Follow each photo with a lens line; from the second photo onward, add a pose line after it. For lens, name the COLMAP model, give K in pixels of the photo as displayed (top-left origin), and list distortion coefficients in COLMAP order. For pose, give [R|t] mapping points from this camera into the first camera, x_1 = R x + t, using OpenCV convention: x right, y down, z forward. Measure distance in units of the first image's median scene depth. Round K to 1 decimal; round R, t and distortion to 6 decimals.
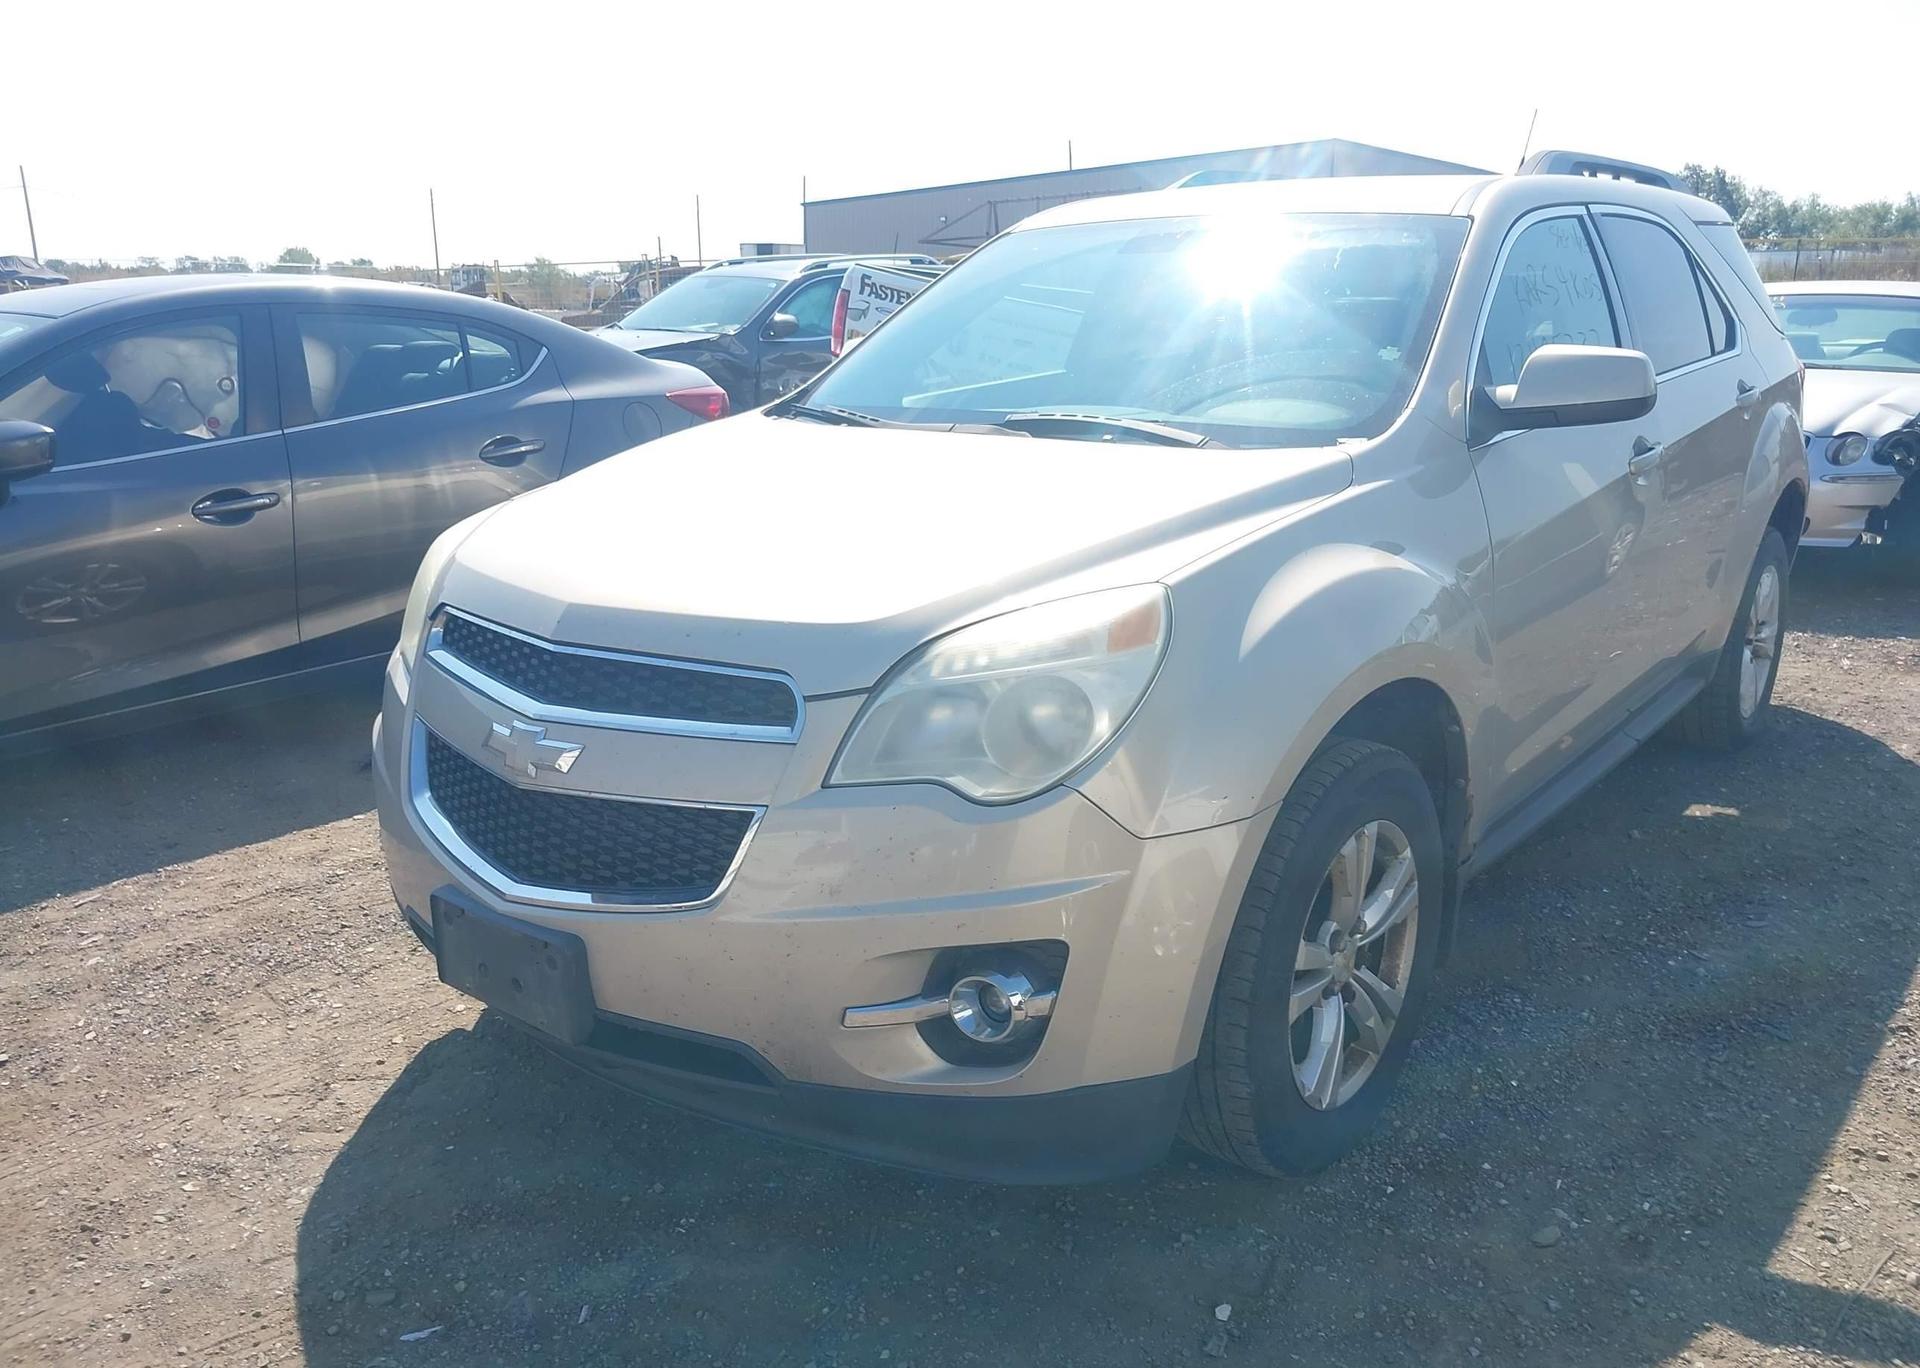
lens RADIAL K [[1419.7, 0, 1018.6], [0, 1419.7, 682.6], [0, 0, 1]] dist [0.003198, -0.017481]
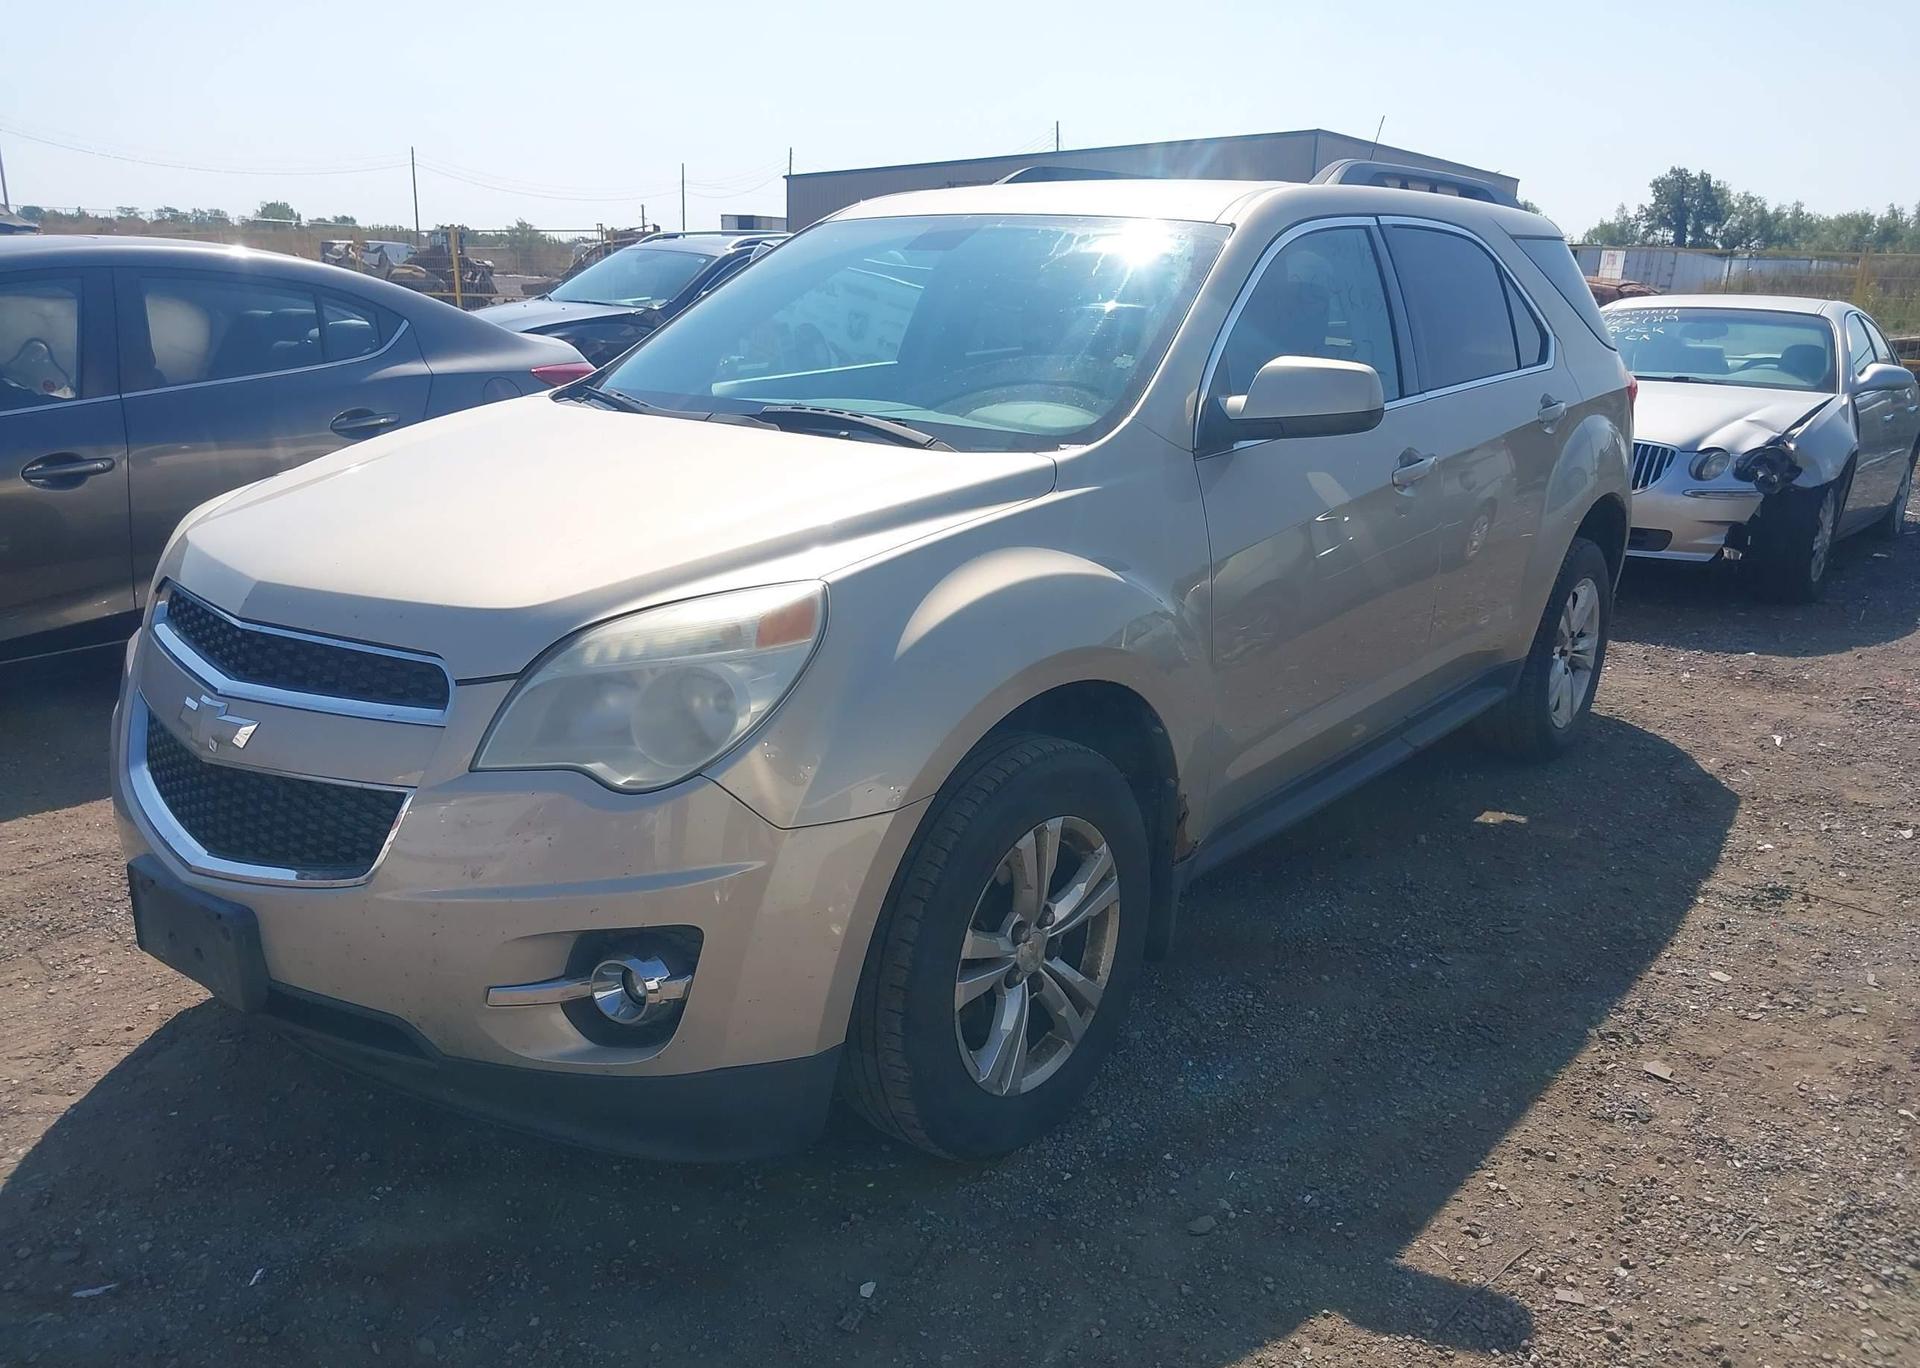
lens RADIAL K [[1419.7, 0, 954.9], [0, 1419.7, 697.7], [0, 0, 1]] dist [0.003198, -0.017481]
pose [[0.999416, 0.029893, 0.016567, 0.151005], [-0.030203, 0.999366, 0.018845, -0.006323], [-0.015993, -0.019335, 0.999685, -0.020479]]
